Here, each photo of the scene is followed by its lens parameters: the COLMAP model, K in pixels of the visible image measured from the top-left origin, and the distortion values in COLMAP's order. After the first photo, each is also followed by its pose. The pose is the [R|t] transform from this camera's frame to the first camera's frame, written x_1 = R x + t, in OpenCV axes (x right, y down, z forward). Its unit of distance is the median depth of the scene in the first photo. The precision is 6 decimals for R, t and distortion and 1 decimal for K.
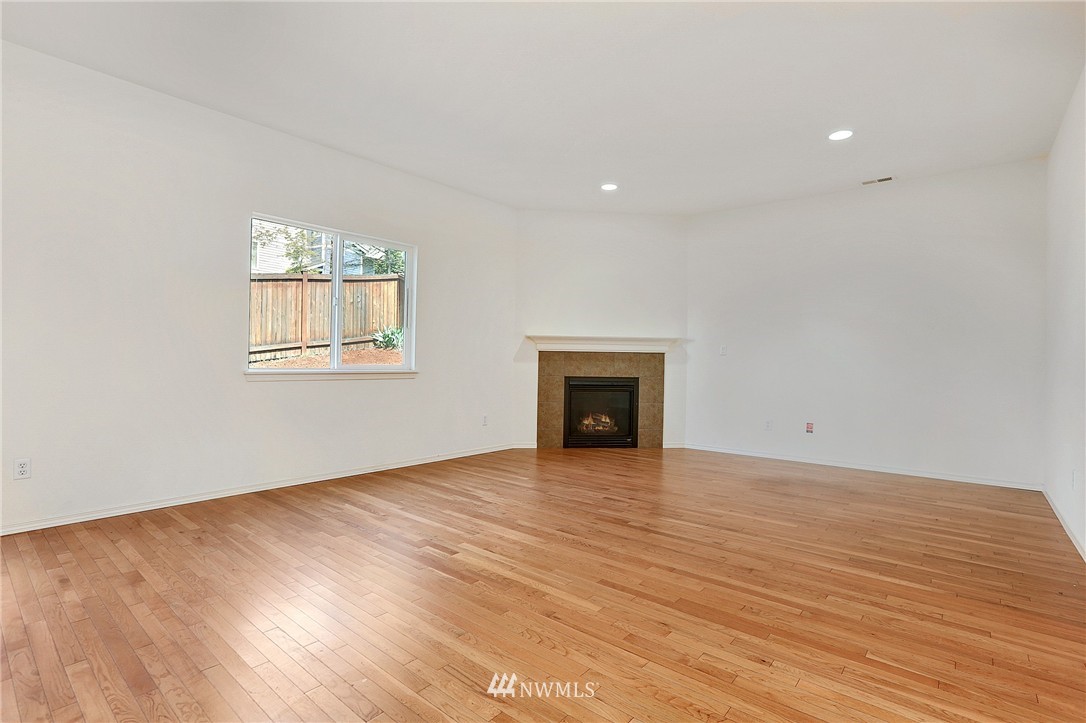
lens RADIAL K [[497.6, 0, 524.9], [0, 497.6, 362.2], [0, 0, 1]] dist [-0.055821, 0.020806]
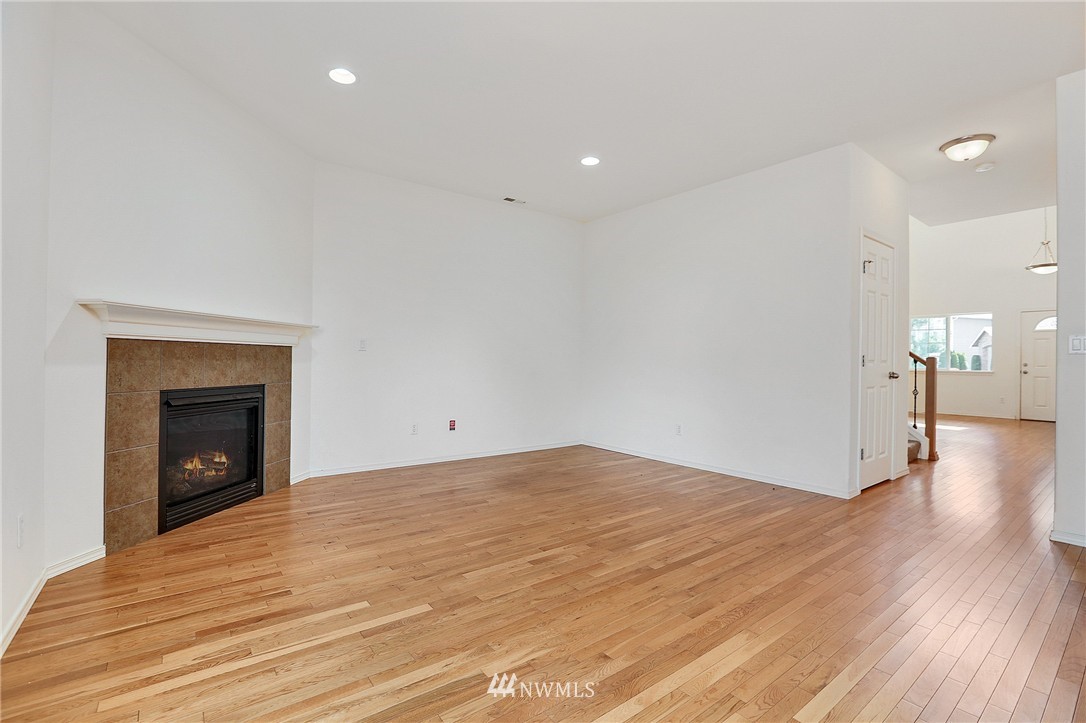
lens RADIAL K [[497.6, 0, 524.9], [0, 497.6, 362.2], [0, 0, 1]] dist [-0.055821, 0.020806]
pose [[0.212550, -0.015416, 0.977028, -0.315042], [-0.004264, 0.999851, 0.016703, -0.009502], [-0.977141, -0.007716, 0.212453, 0.543226]]
